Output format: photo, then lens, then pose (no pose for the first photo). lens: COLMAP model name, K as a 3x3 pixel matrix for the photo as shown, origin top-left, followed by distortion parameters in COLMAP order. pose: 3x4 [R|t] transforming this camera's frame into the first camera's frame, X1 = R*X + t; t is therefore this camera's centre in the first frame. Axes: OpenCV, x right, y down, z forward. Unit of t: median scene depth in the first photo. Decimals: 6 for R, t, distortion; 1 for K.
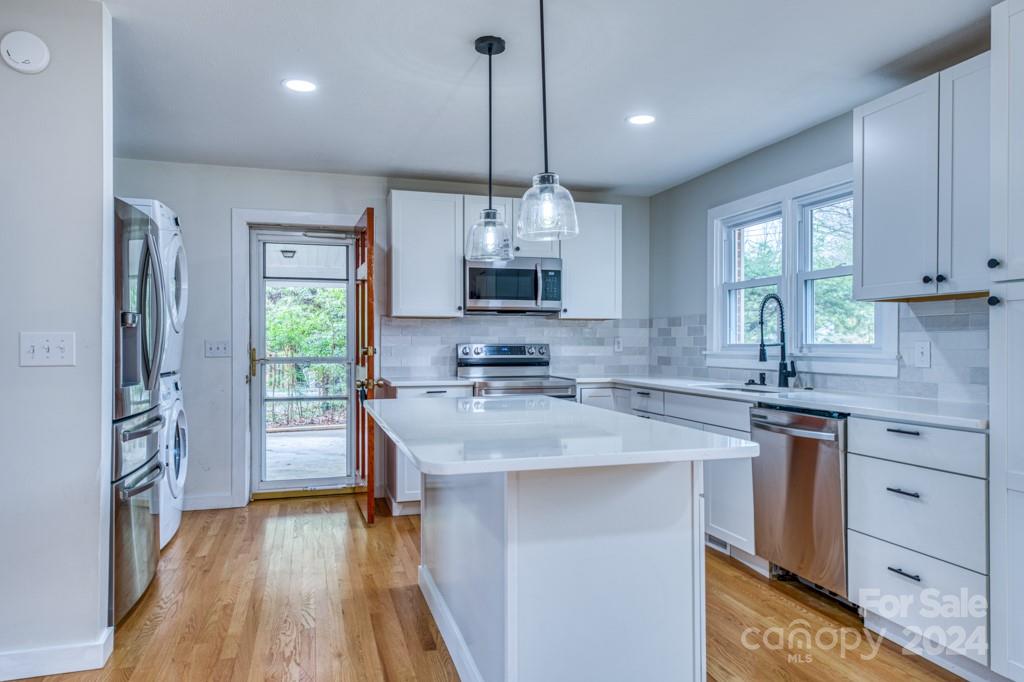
lens RADIAL K [[666.8, 0, 512.4], [0, 666.8, 344.3], [0, 0, 1]] dist [0.023674, -0.003525]
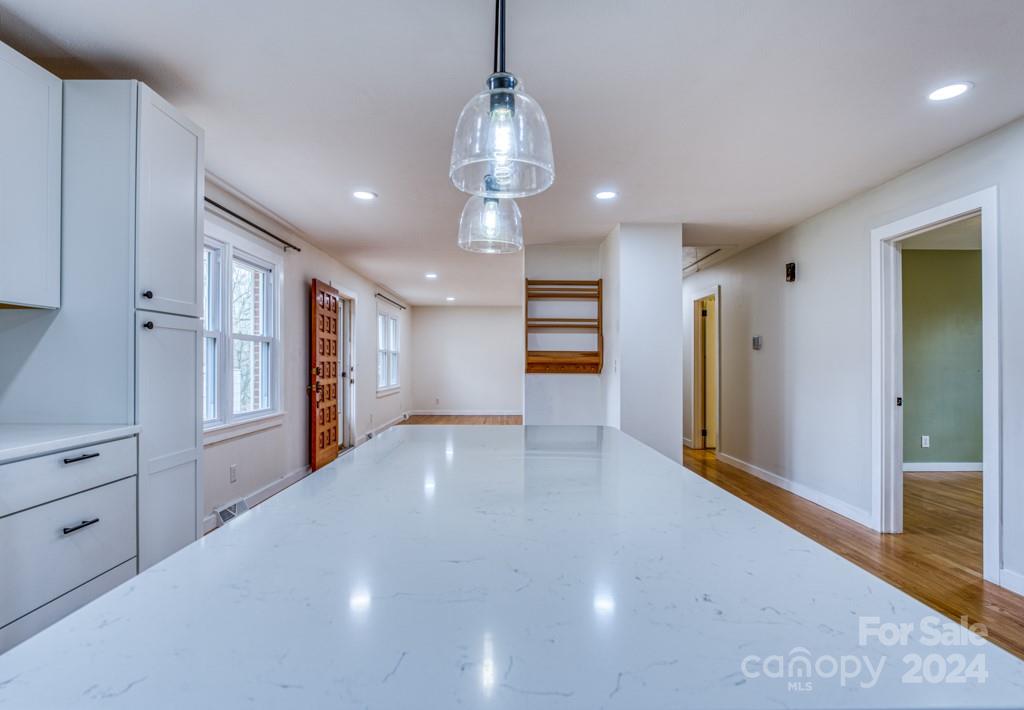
lens RADIAL K [[525.8, 0, 514.4], [0, 525.8, 358.1], [0, 0, 1]] dist [-0.014802, -0.001678]
pose [[-0.966131, -0.000775, 0.258051, -0.084017], [-0.002395, 0.999979, -0.005962, -0.000237], [-0.258041, -0.006378, -0.966113, 0.801168]]
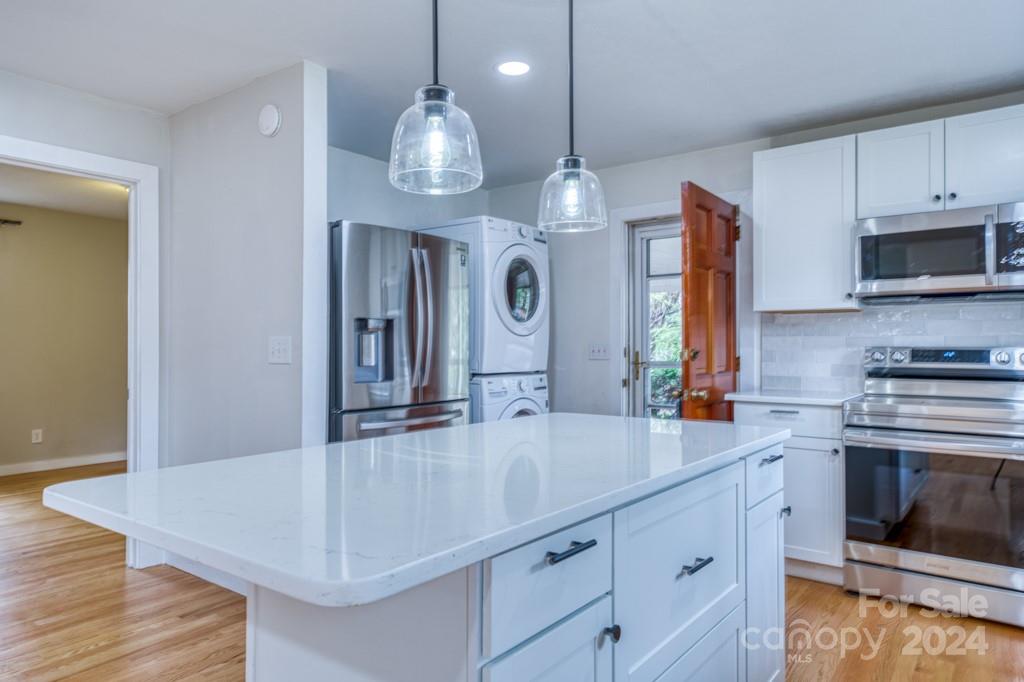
lens RADIAL K [[666.8, 0, 511.1], [0, 666.8, 340.9], [0, 0, 1]] dist [0.023674, -0.003525]
pose [[0.586993, -0.006633, -0.809565, 0.297695], [-0.001682, 0.999954, -0.009412, 0.000652], [0.809590, 0.006886, 0.586955, 0.310398]]
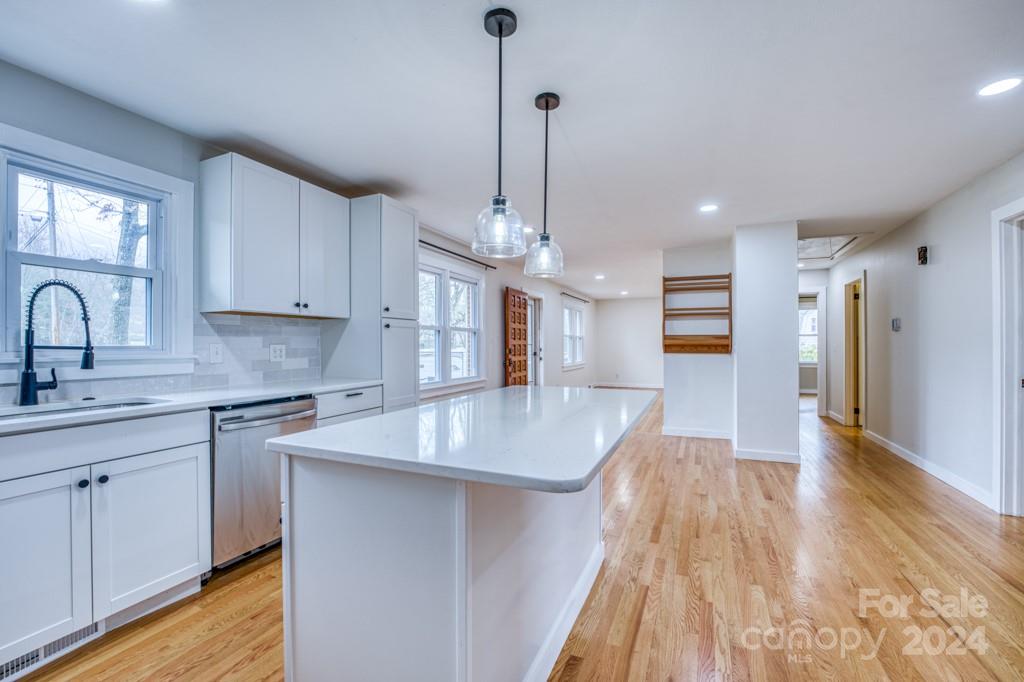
lens RADIAL K [[440.2, 0, 516.2], [0, 440.2, 341.1], [0, 0, 1]] dist [-0.026031, 0.001717]
pose [[-0.774648, 0.005627, 0.632368, -0.256984], [0.002921, 0.999982, -0.005320, -0.001882], [-0.632386, -0.002274, -0.774650, 0.856641]]
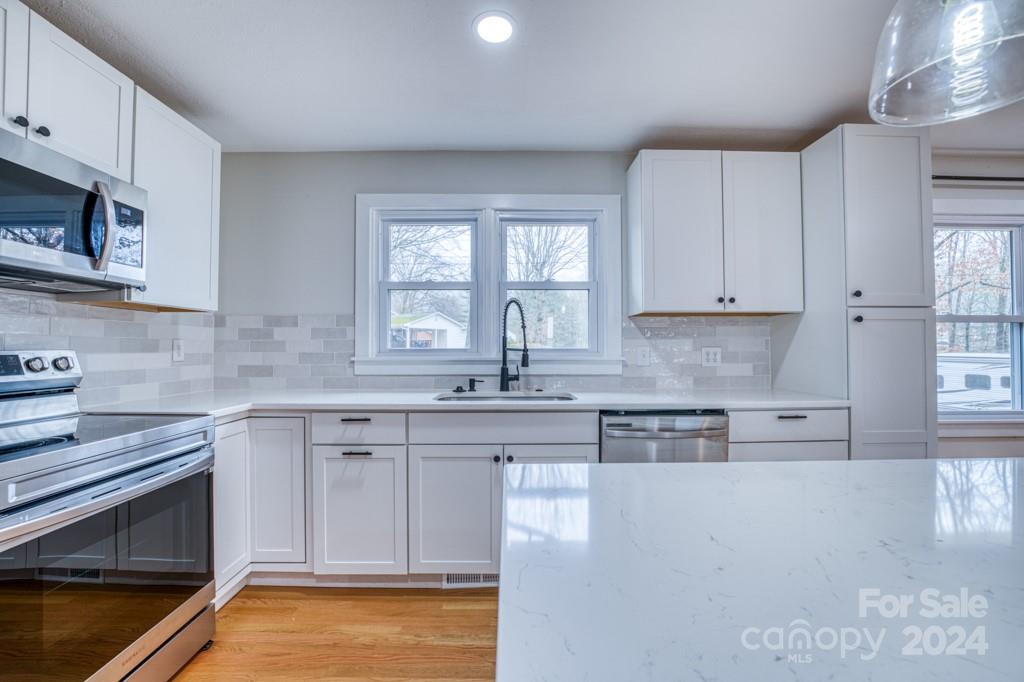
lens RADIAL K [[415.9, 0, 509.9], [0, 415.9, 342.5], [0, 0, 1]] dist [-0.029873, 0.003839]
pose [[0.270781, 0.009866, 0.962590, -0.168677], [0.002793, 0.999935, -0.011035, -0.002385], [-0.962637, 0.005676, 0.270736, 0.685828]]
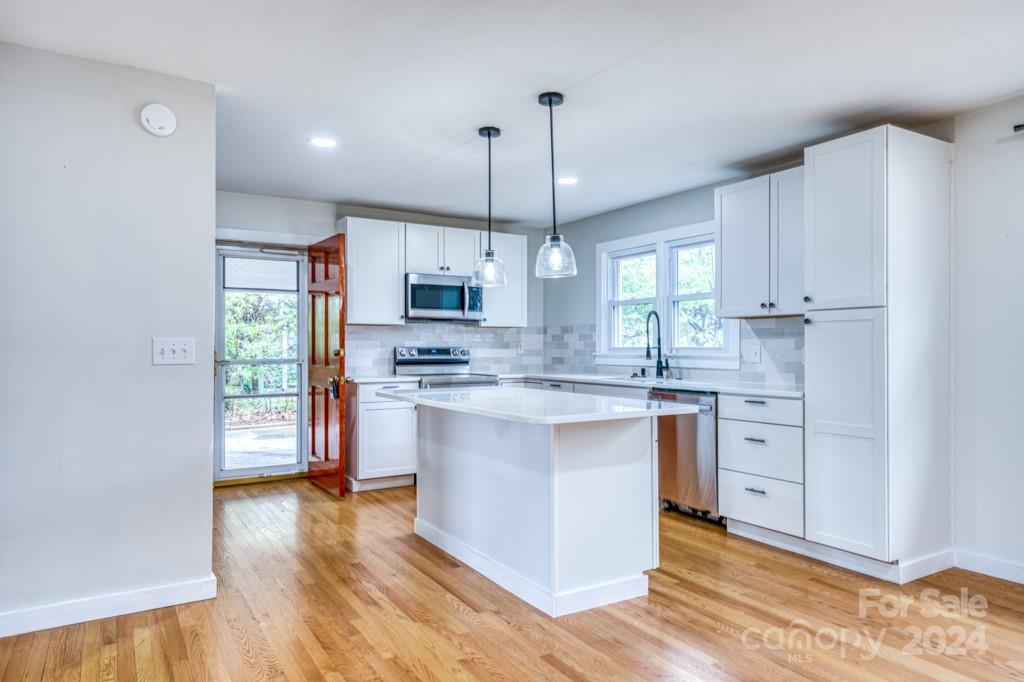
lens RADIAL K [[666.8, 0, 502.4], [0, 666.8, 342.5], [0, 0, 1]] dist [0.023674, -0.003525]
pose [[0.968934, 0.001199, 0.247316, -0.209797], [0.000757, 0.999969, -0.007815, 0.000631], [-0.247318, 0.007760, 0.968903, -0.212551]]
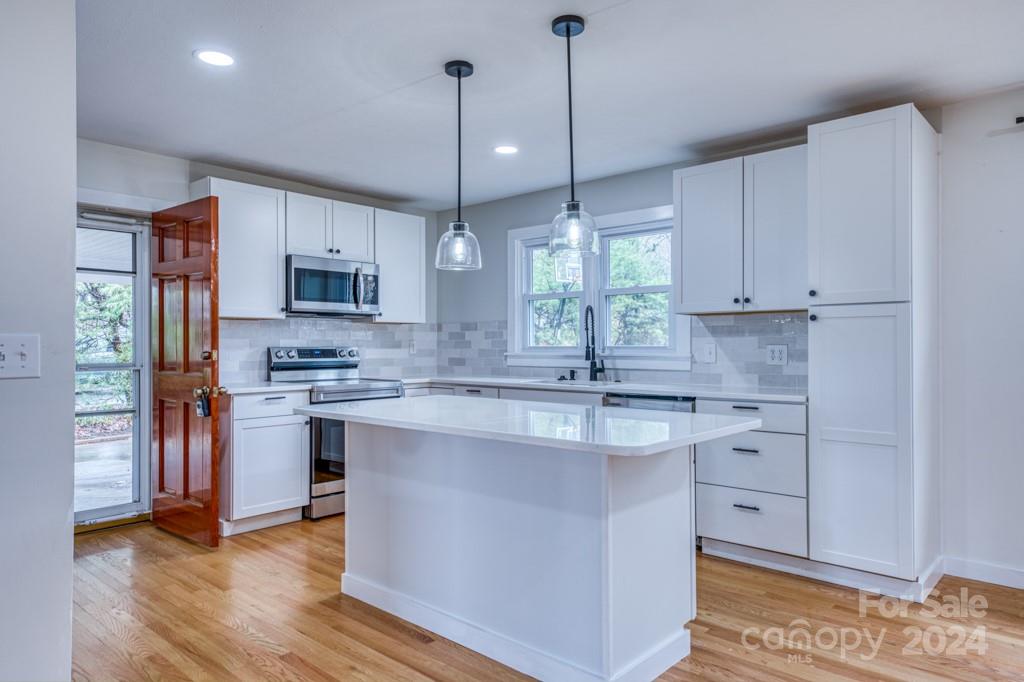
lens RADIAL K [[666.8, 0, 505.8], [0, 666.8, 342.4], [0, 0, 1]] dist [0.023674, -0.003525]
pose [[0.856538, -0.000245, 0.516083, -0.312159], [0.003645, 0.999978, -0.005575, -0.000932], [-0.516070, 0.006656, 0.856520, 0.019994]]
